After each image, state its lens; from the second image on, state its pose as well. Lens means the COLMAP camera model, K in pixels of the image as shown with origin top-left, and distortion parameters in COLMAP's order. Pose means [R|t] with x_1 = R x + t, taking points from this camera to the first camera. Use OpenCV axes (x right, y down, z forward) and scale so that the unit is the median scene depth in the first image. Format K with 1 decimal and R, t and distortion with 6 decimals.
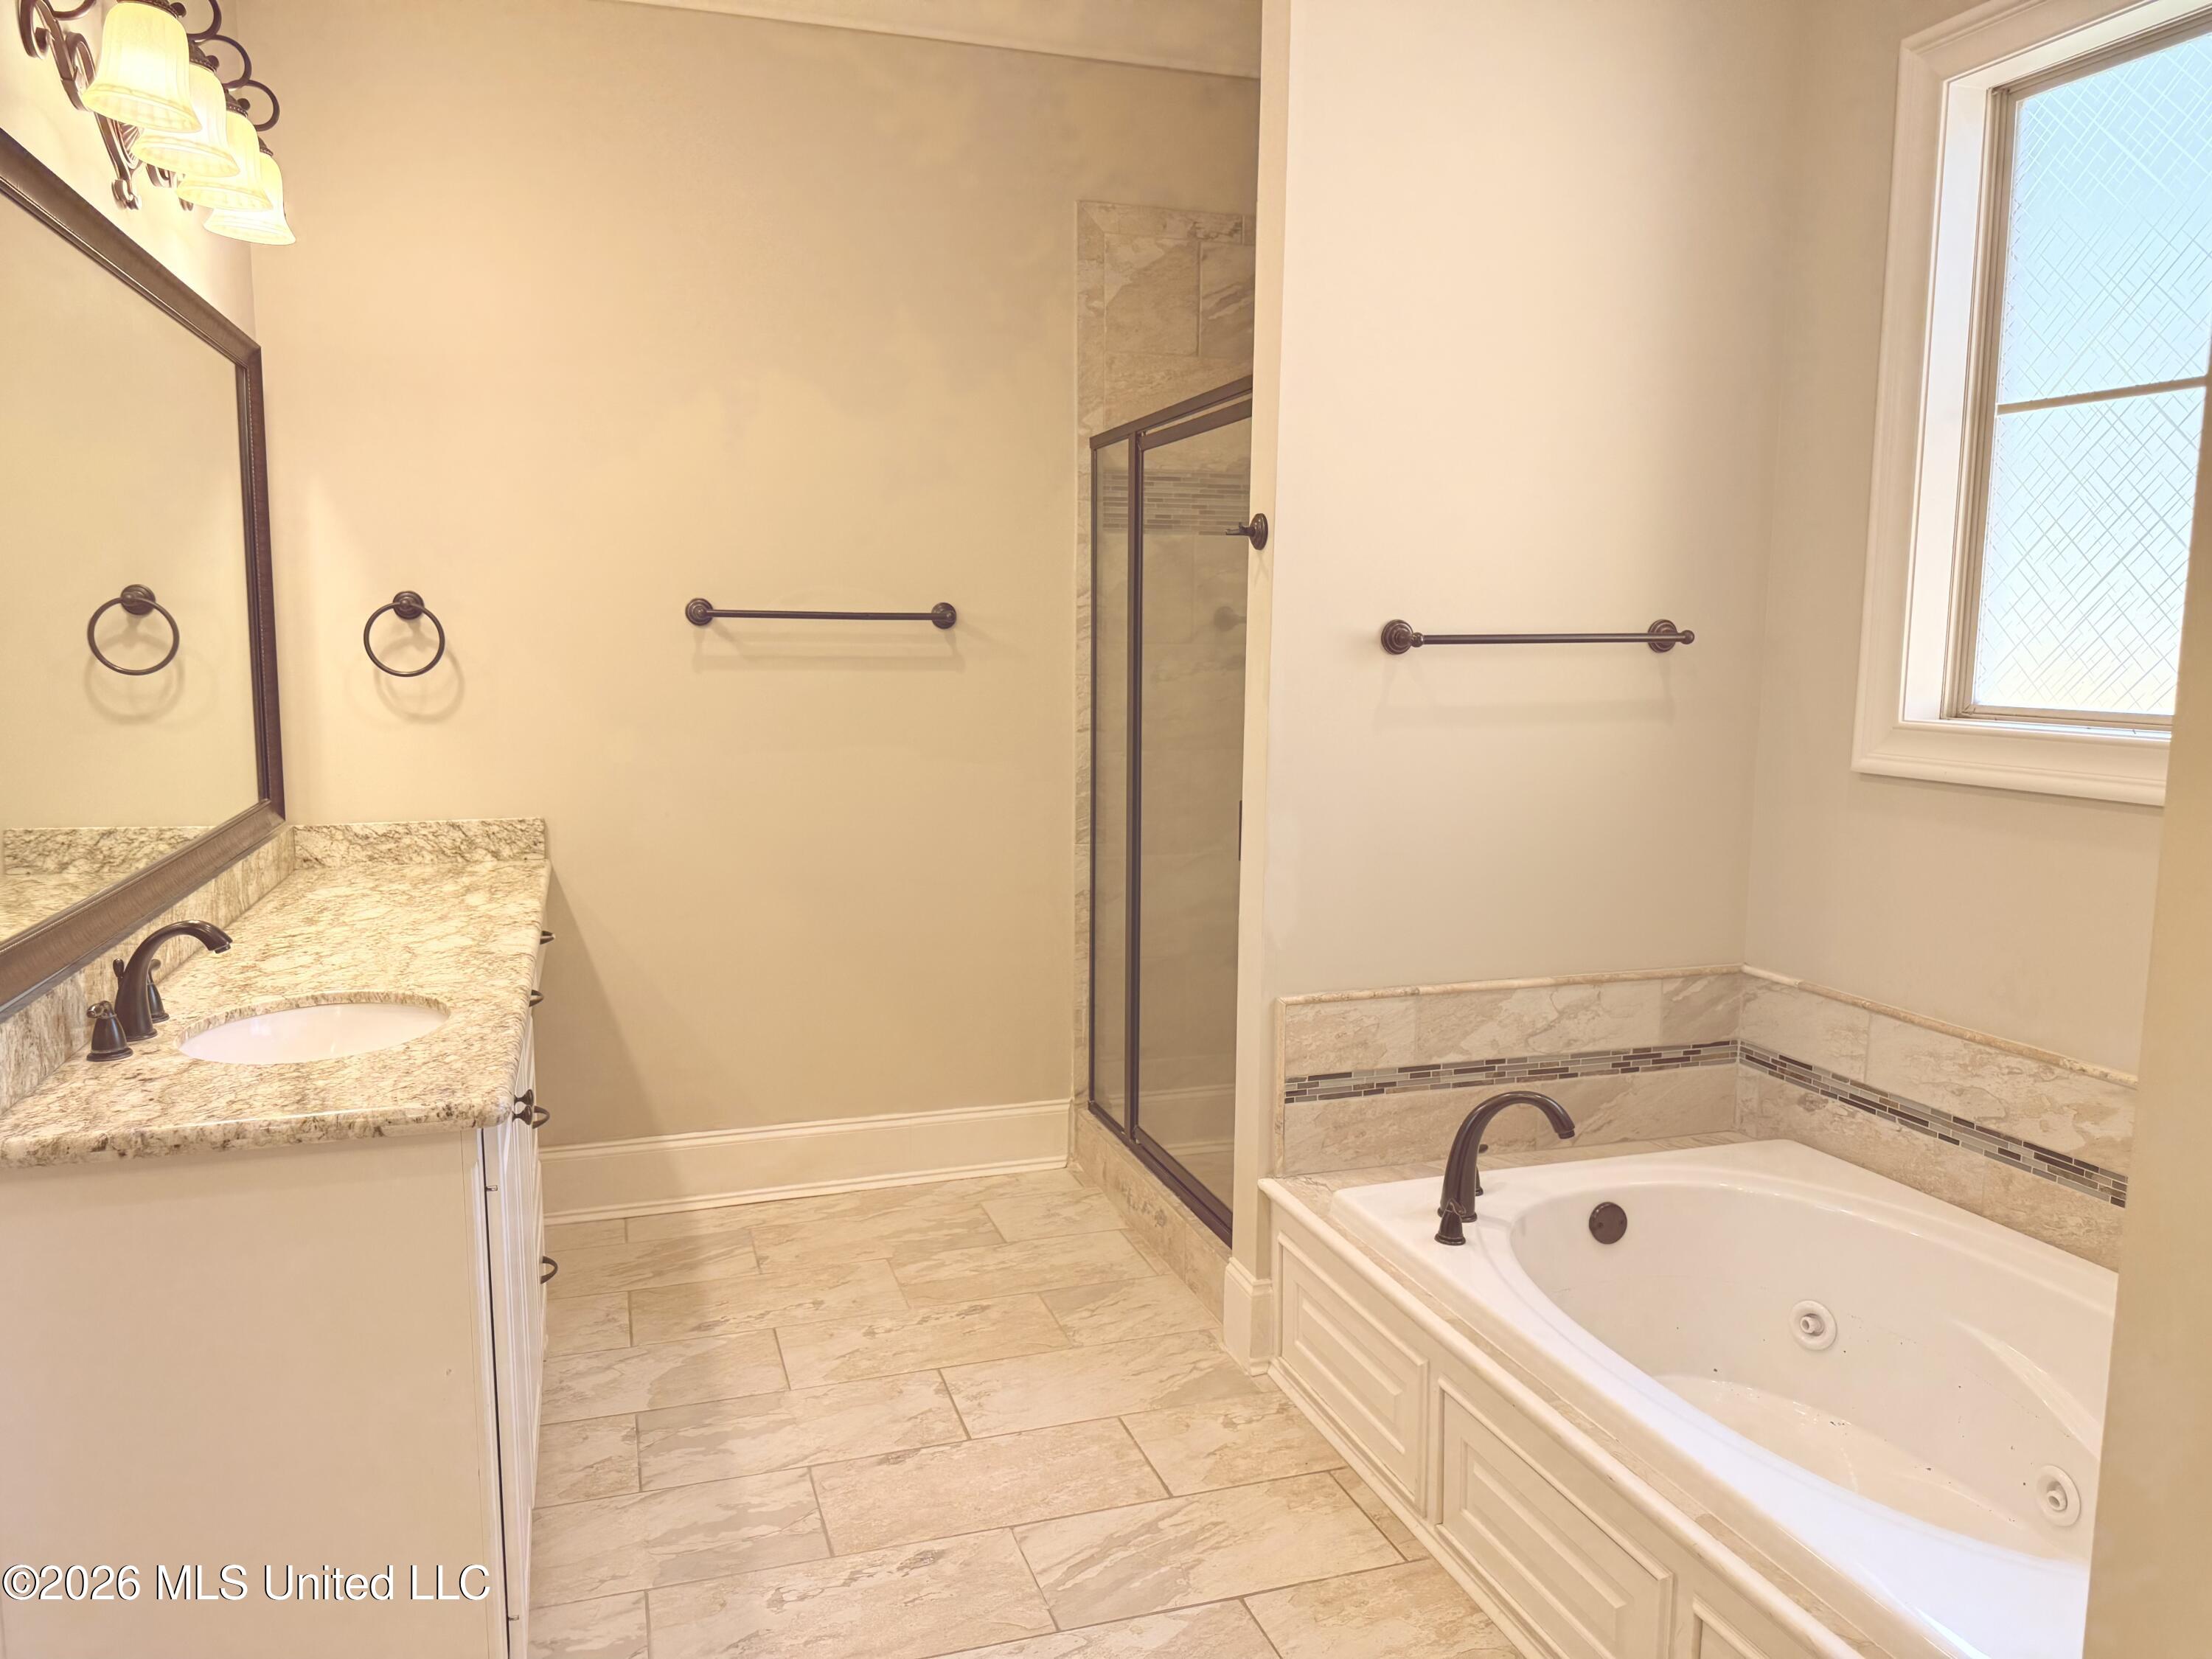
lens RADIAL K [[1552.8, 0, 1106.0], [0, 1552.8, 829.5], [0, 0, 1]] dist [-0.035862, 0.006199]
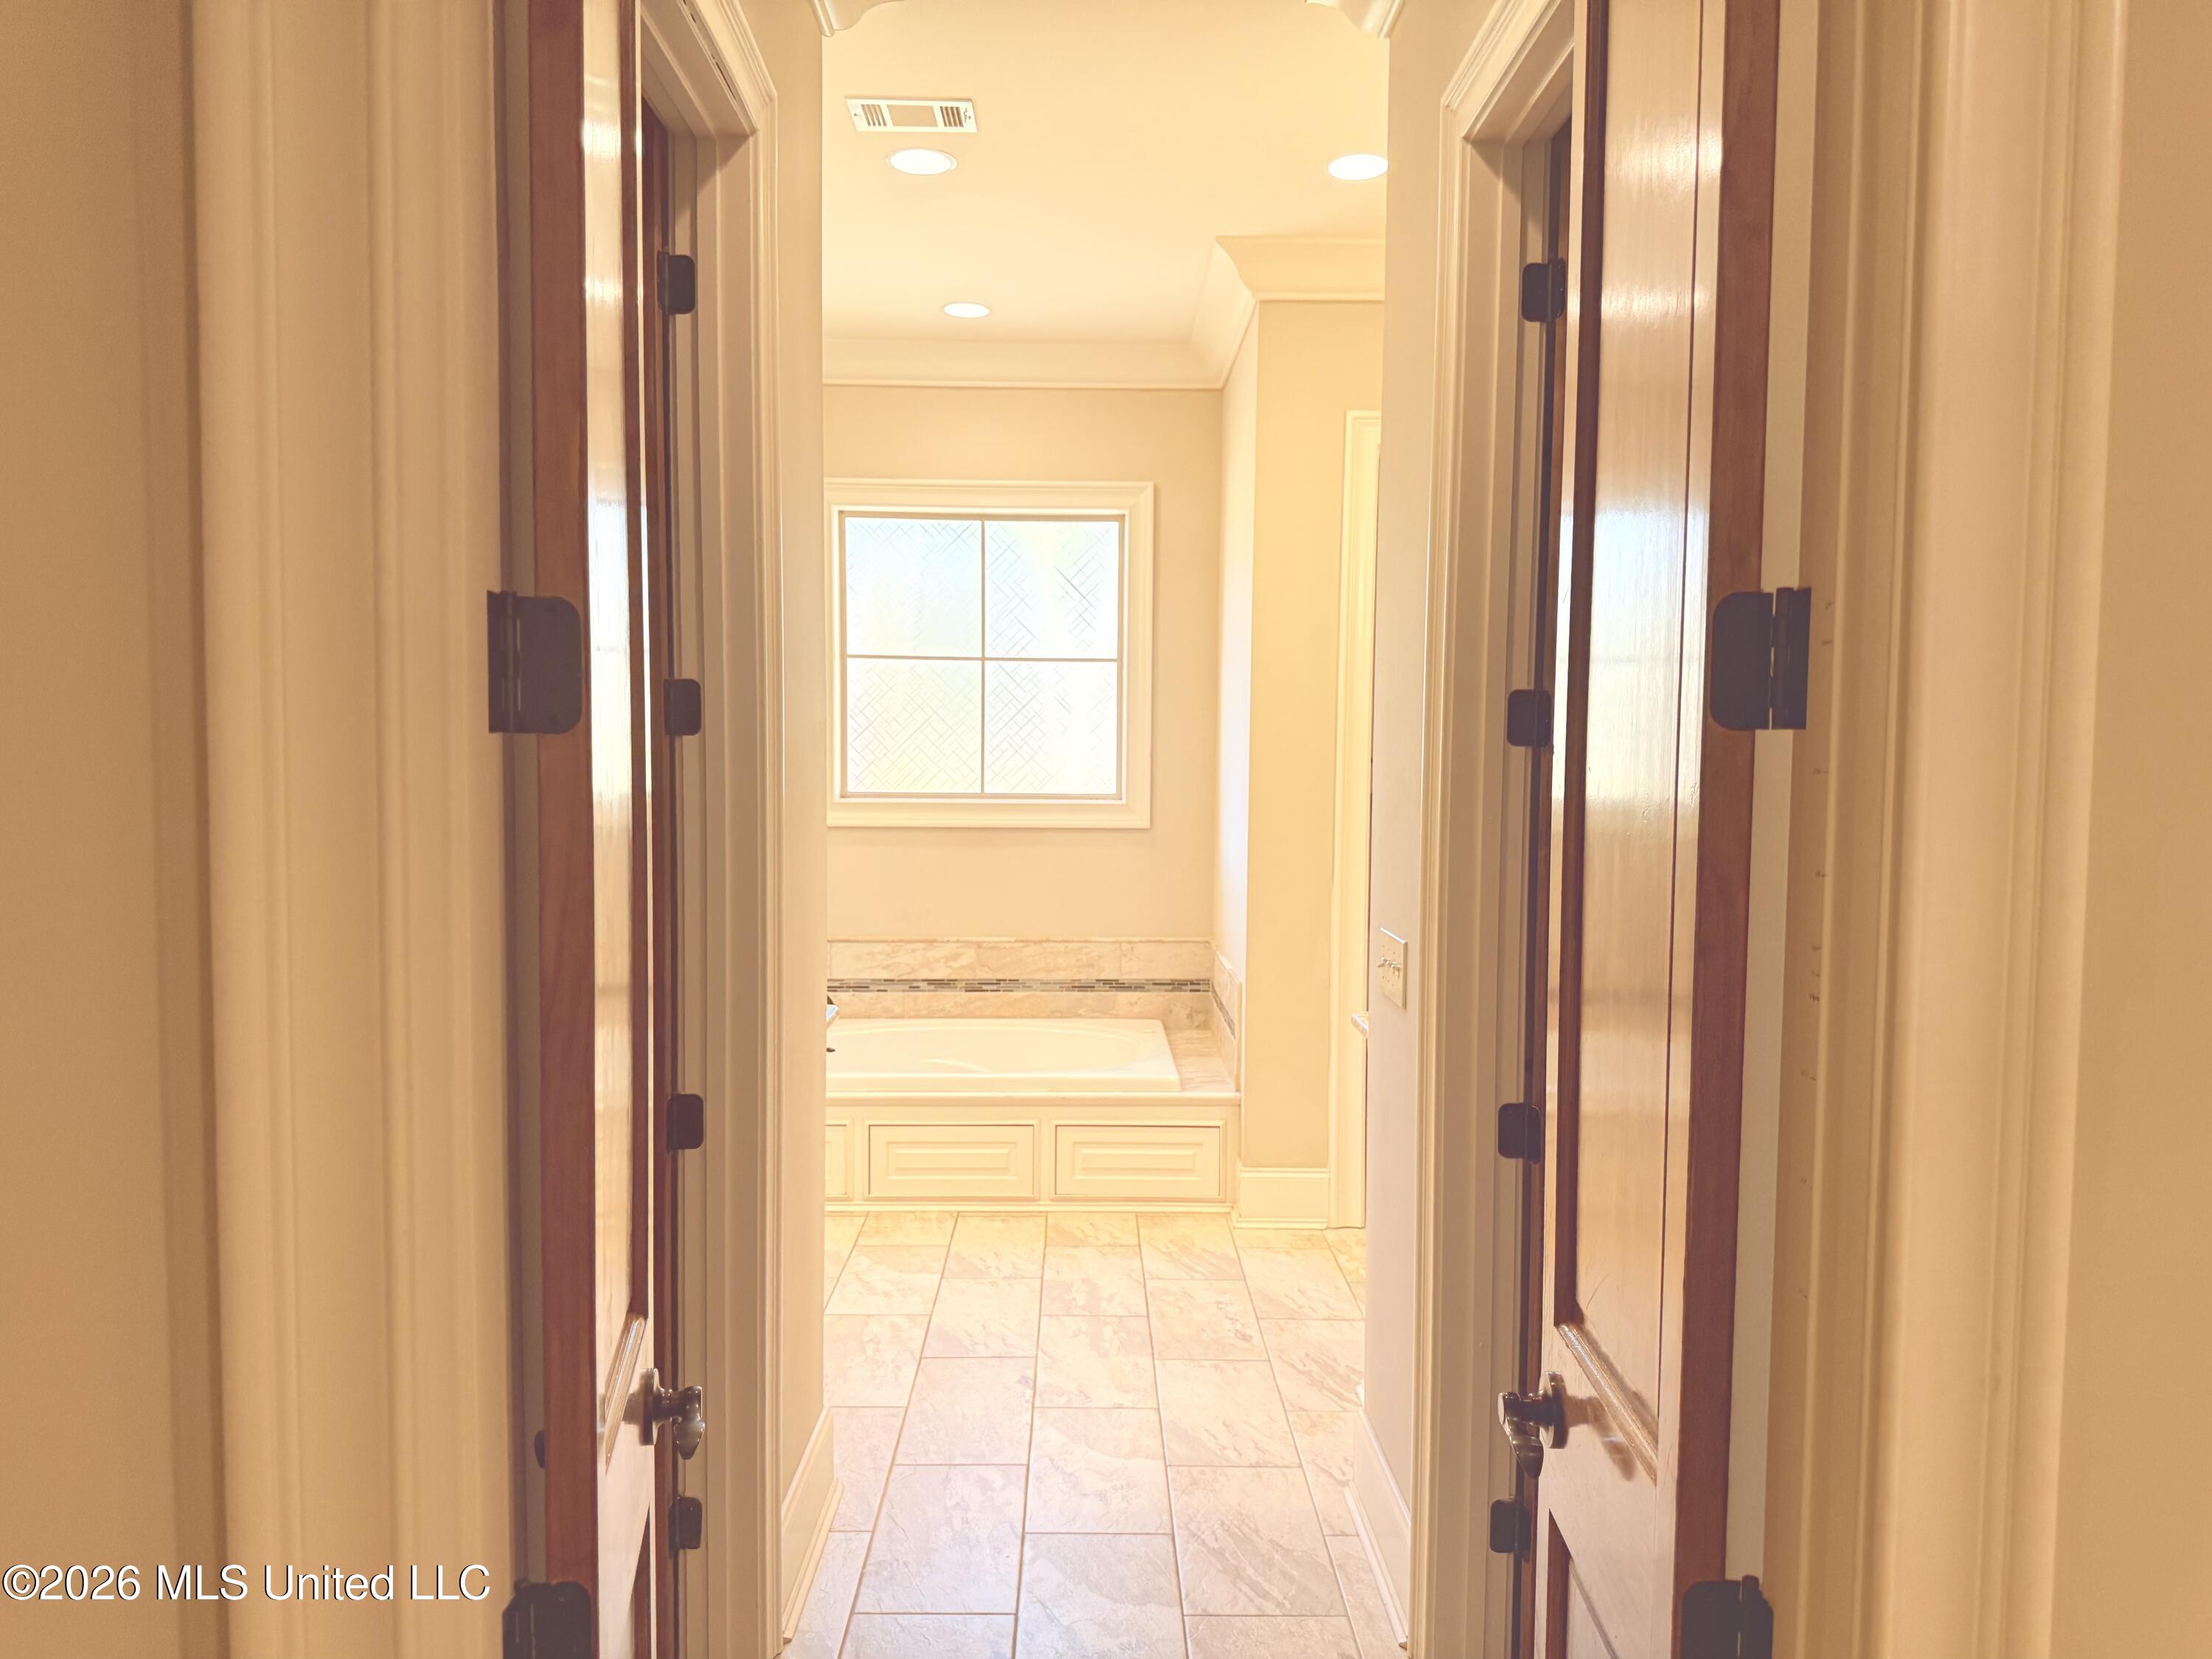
lens RADIAL K [[1552.8, 0, 1106.0], [0, 1552.8, 829.5], [0, 0, 1]] dist [-0.035862, 0.006199]
pose [[0.288164, -0.067674, 0.955187, -1.532067], [0.113657, 0.992866, 0.036055, -0.072344], [-0.950812, 0.098174, 0.293800, 0.030532]]
